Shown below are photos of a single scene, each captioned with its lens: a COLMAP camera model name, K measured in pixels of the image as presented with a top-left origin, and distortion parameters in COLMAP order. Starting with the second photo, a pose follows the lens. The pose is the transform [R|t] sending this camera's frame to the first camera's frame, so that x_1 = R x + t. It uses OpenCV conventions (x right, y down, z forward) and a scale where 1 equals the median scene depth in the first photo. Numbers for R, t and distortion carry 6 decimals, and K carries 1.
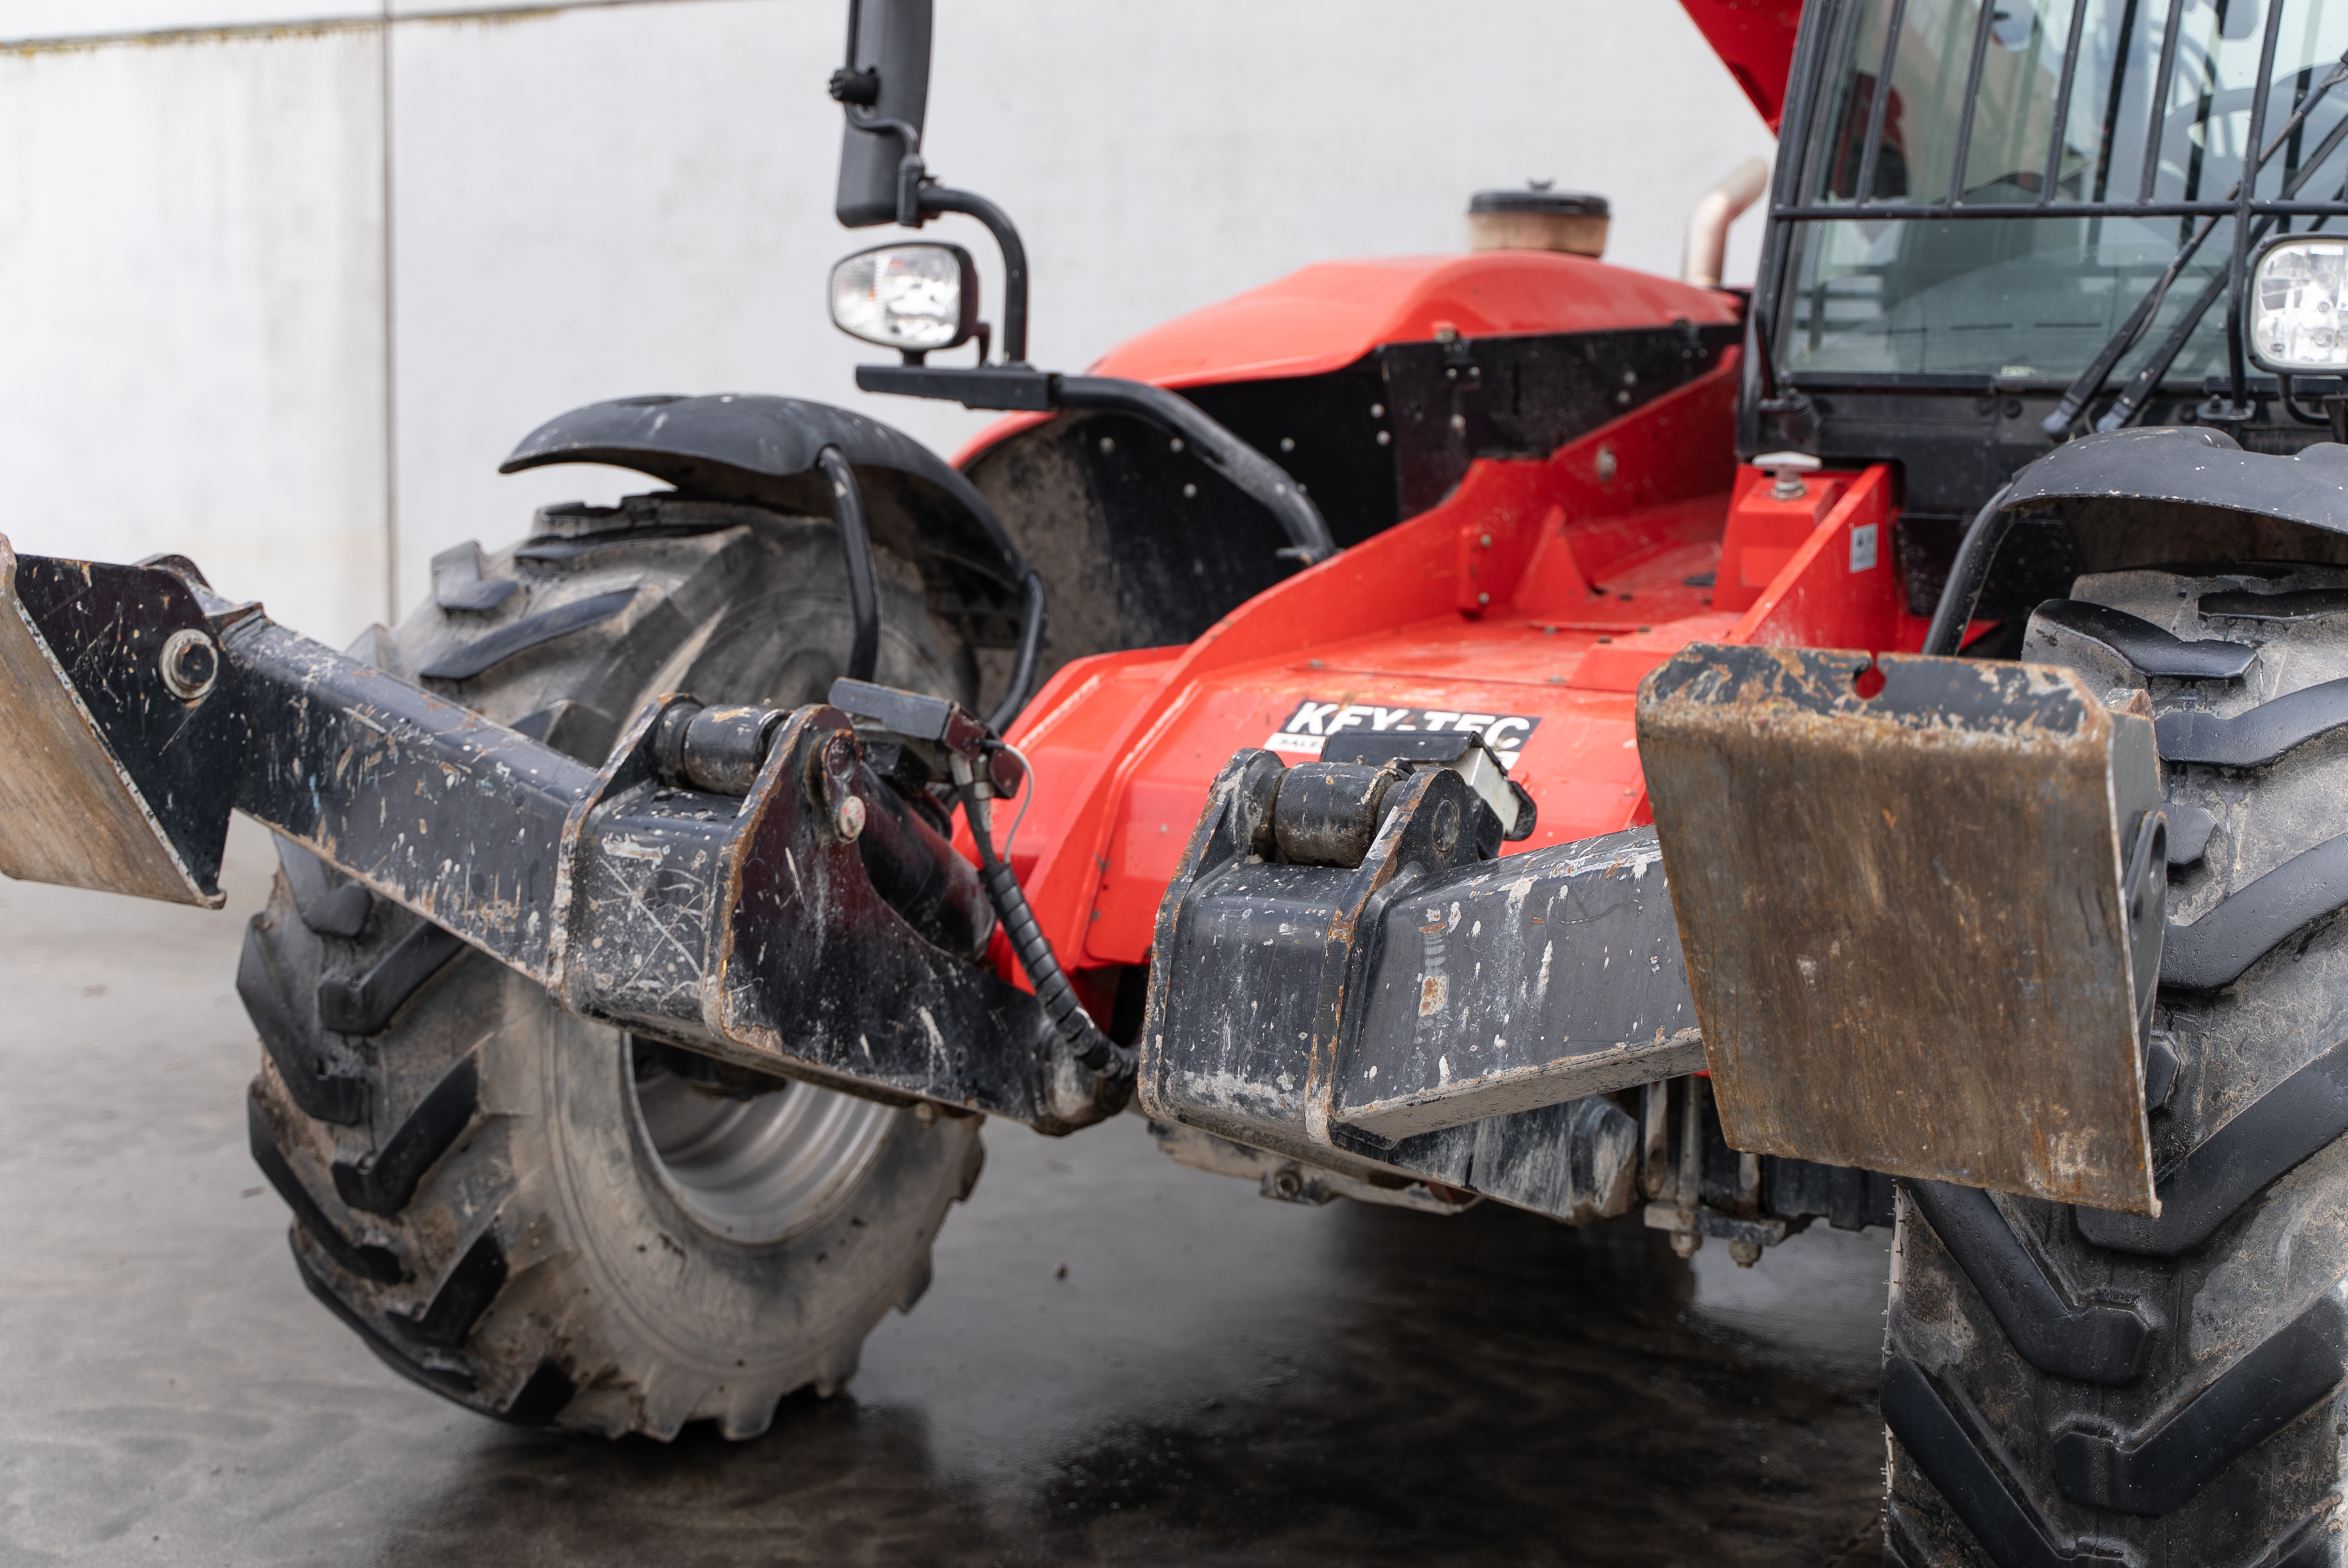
lens RADIAL K [[2993.6, 0, 1174.0], [0, 2993.6, 784.0], [0, 0, 1]] dist [-0.000217, 0.030002]
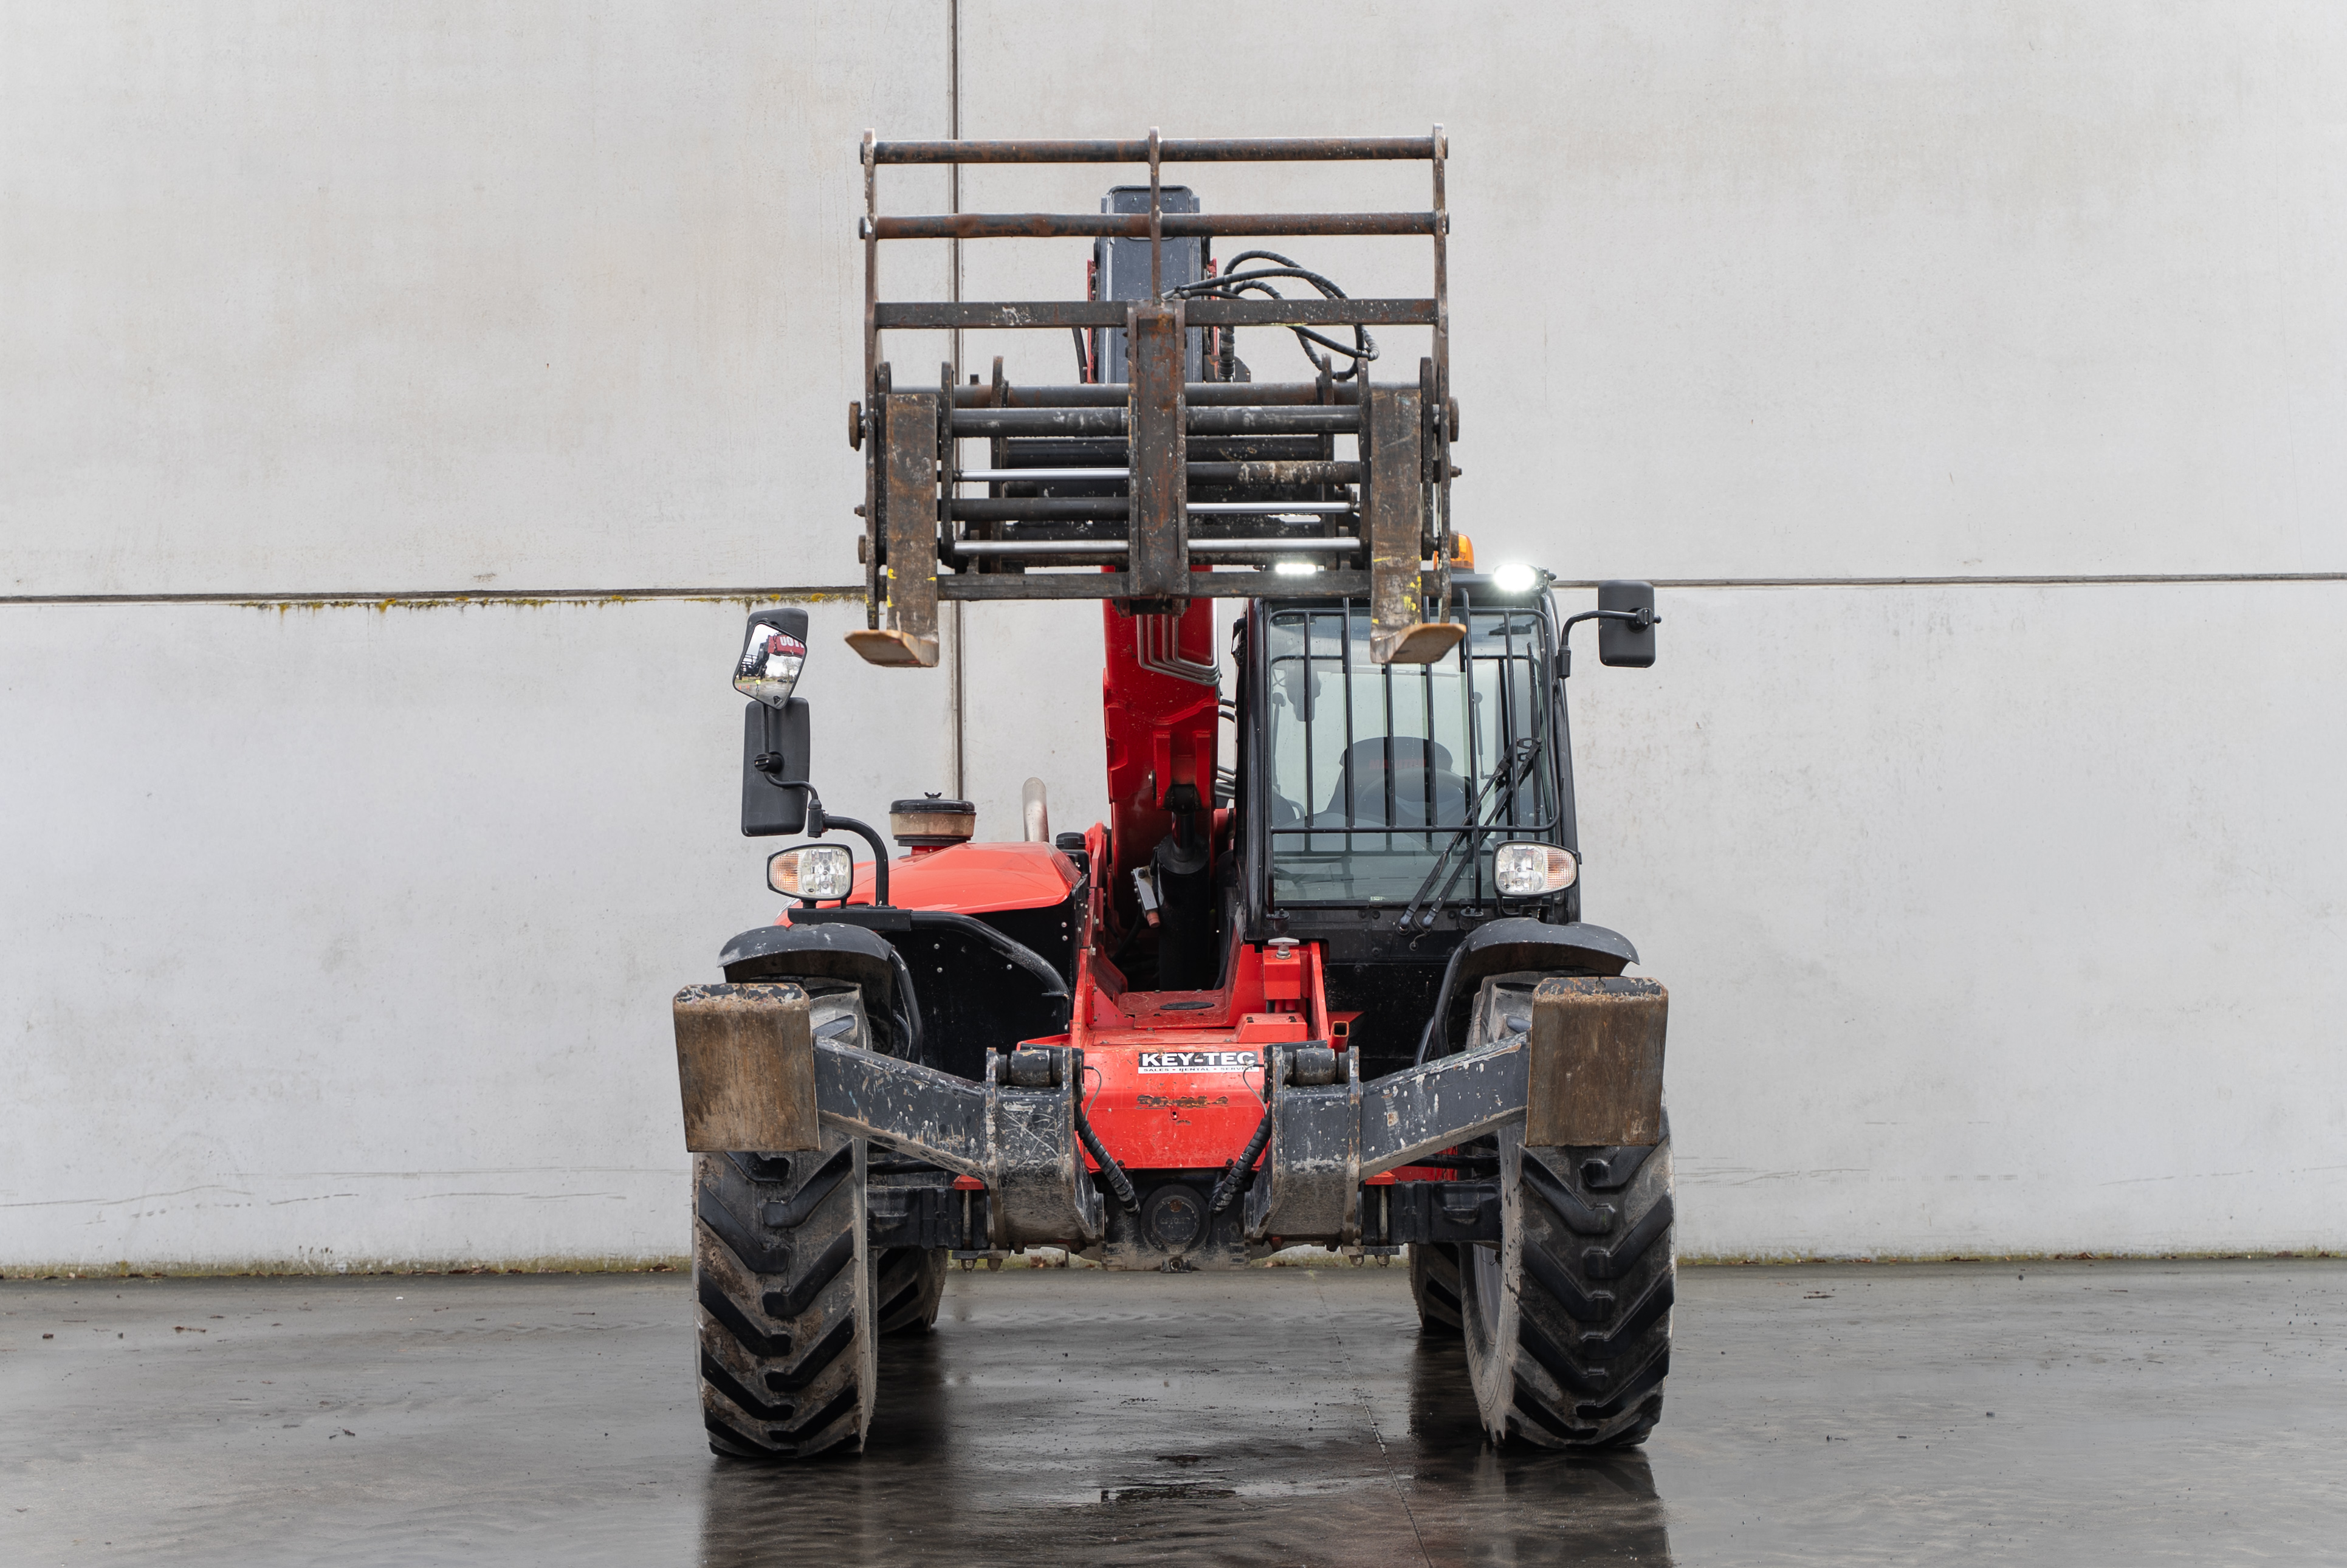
lens RADIAL K [[3991.5, 0, 1188.4], [0, 3991.5, 783.7], [0, 0, 1]] dist [-0.001351, -0.008617]
pose [[0.854184, -0.008496, 0.519901, -1.892315], [0.093993, 0.985918, -0.138318, 0.242778], [-0.511404, 0.167016, 0.842954, -1.992034]]
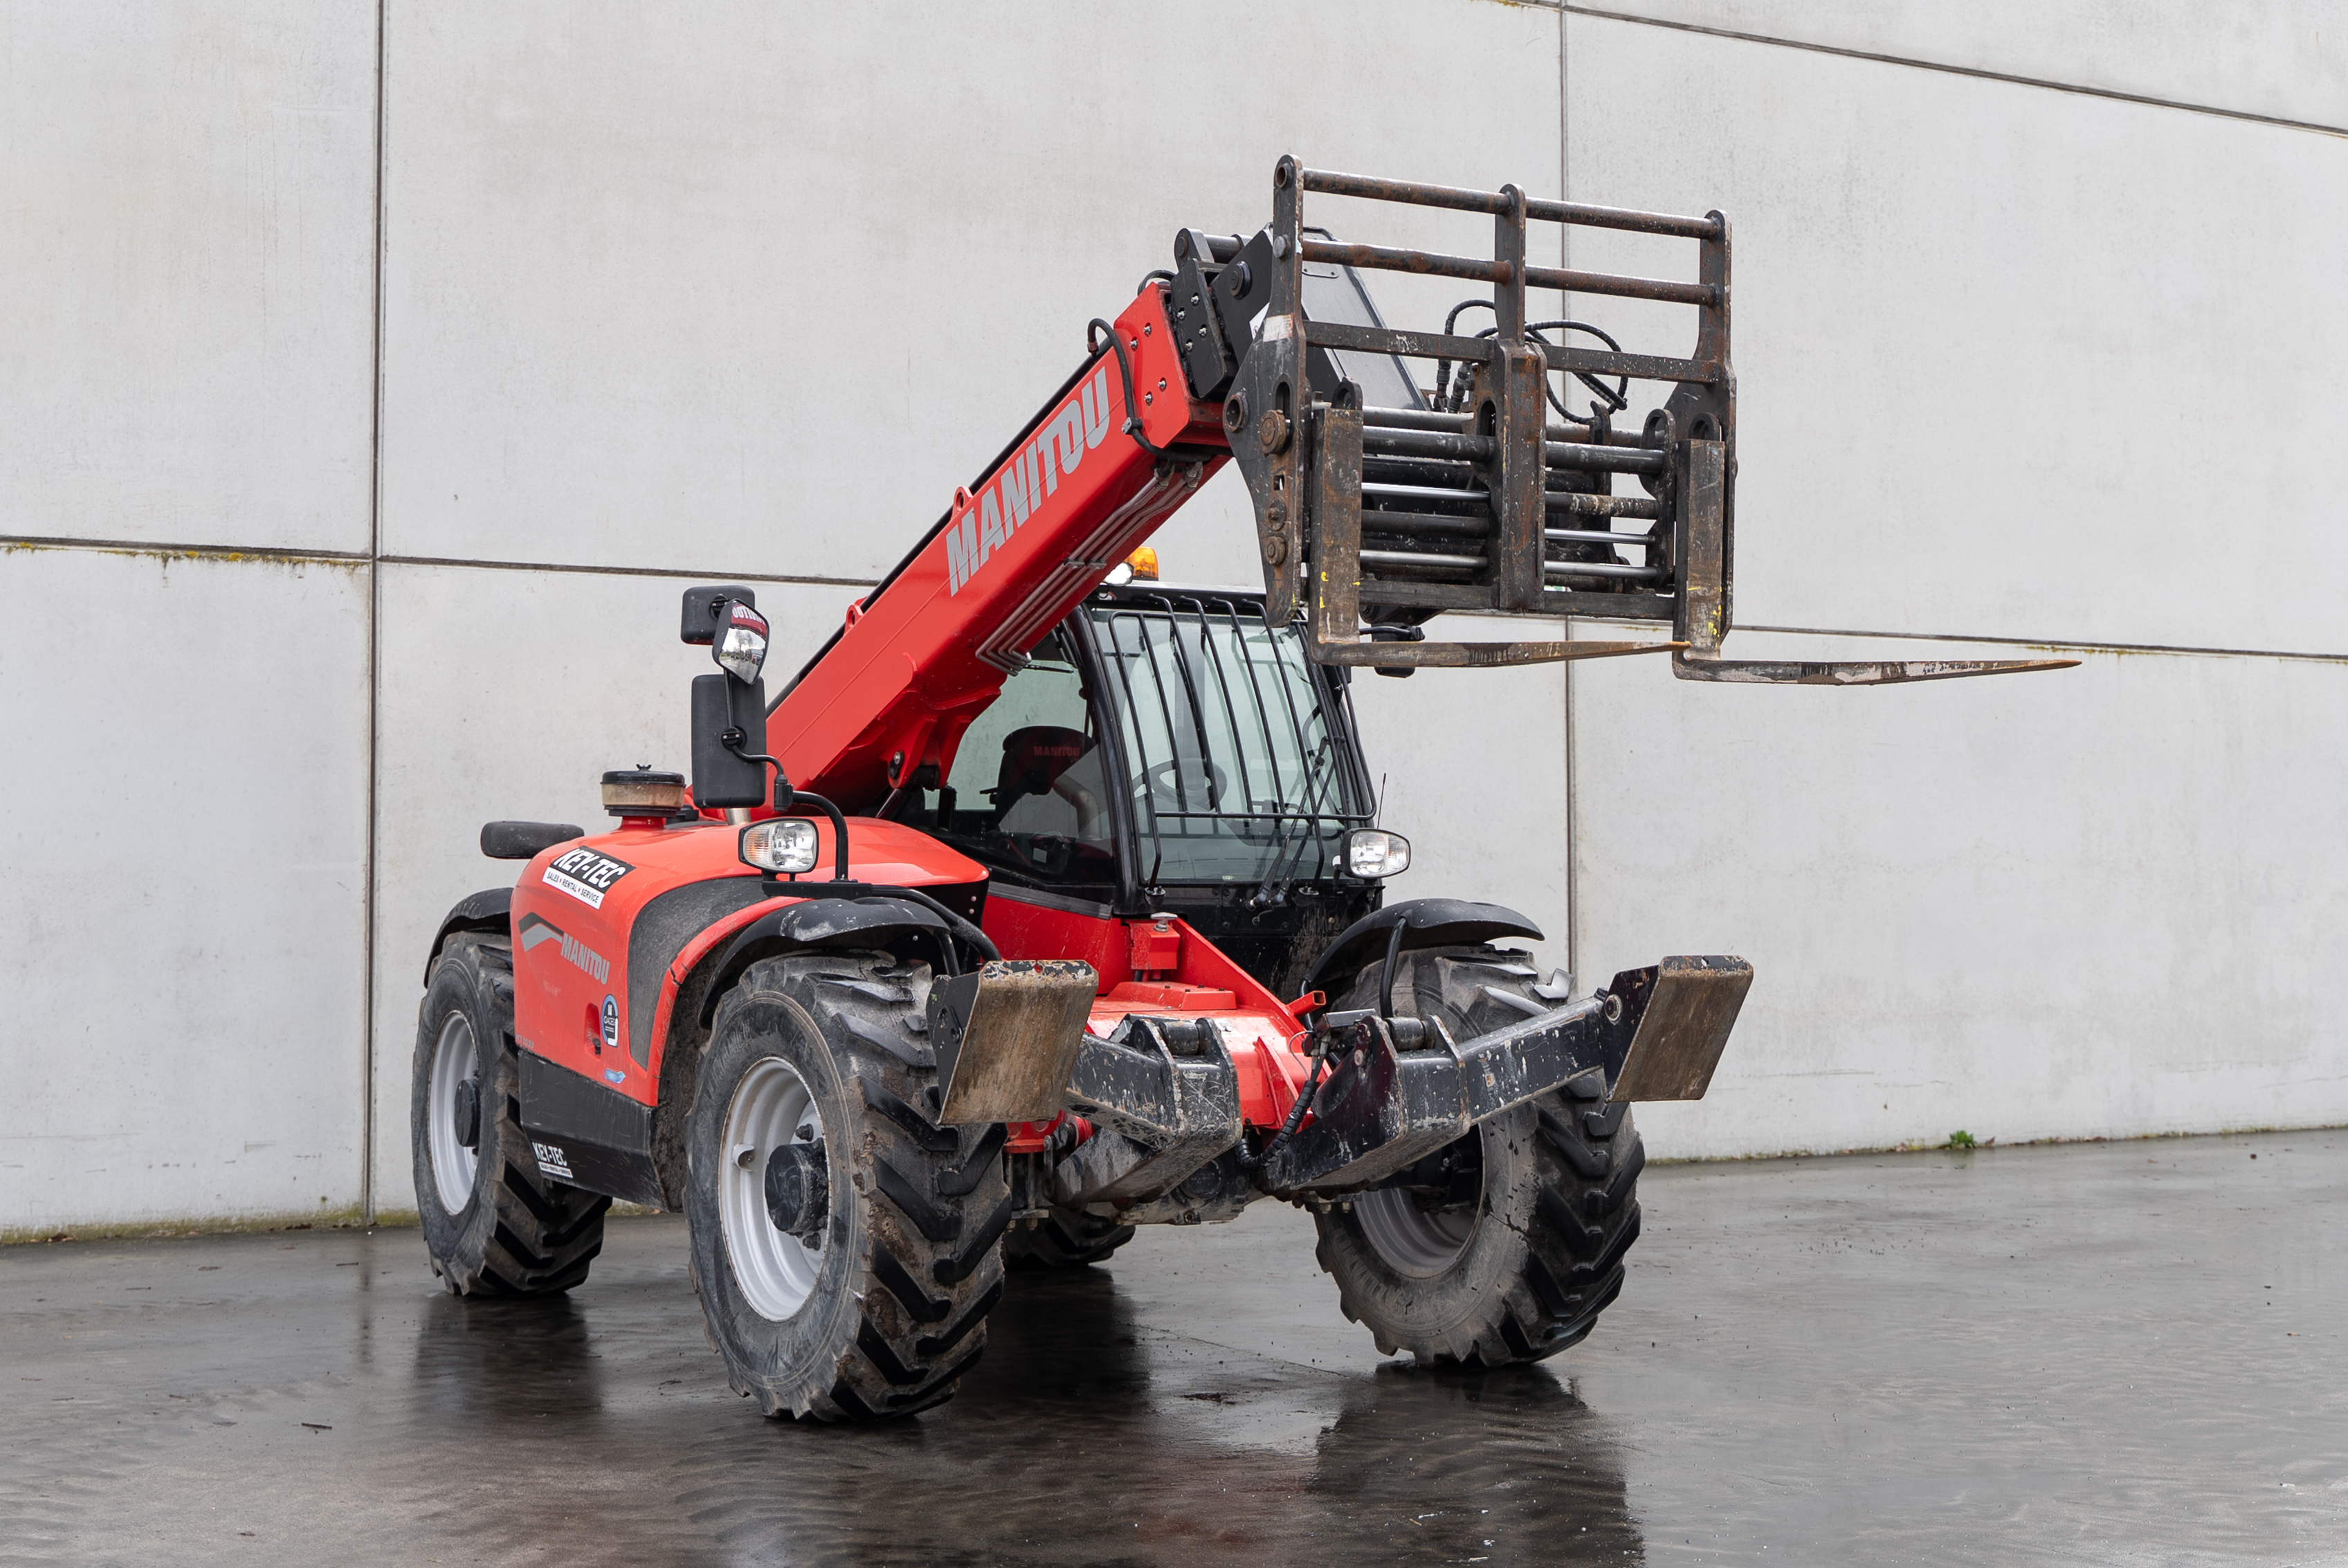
lens RADIAL K [[3487.3, 0, 1315.1], [0, 3487.3, 710.8], [0, 0, 1]] dist [-0.001803, 0.013549]
pose [[0.465263, 0.024340, 0.884838, -3.044299], [0.120963, 0.988496, -0.090796, -0.003463], [-0.876868, 0.149277, 0.456966, -0.551709]]
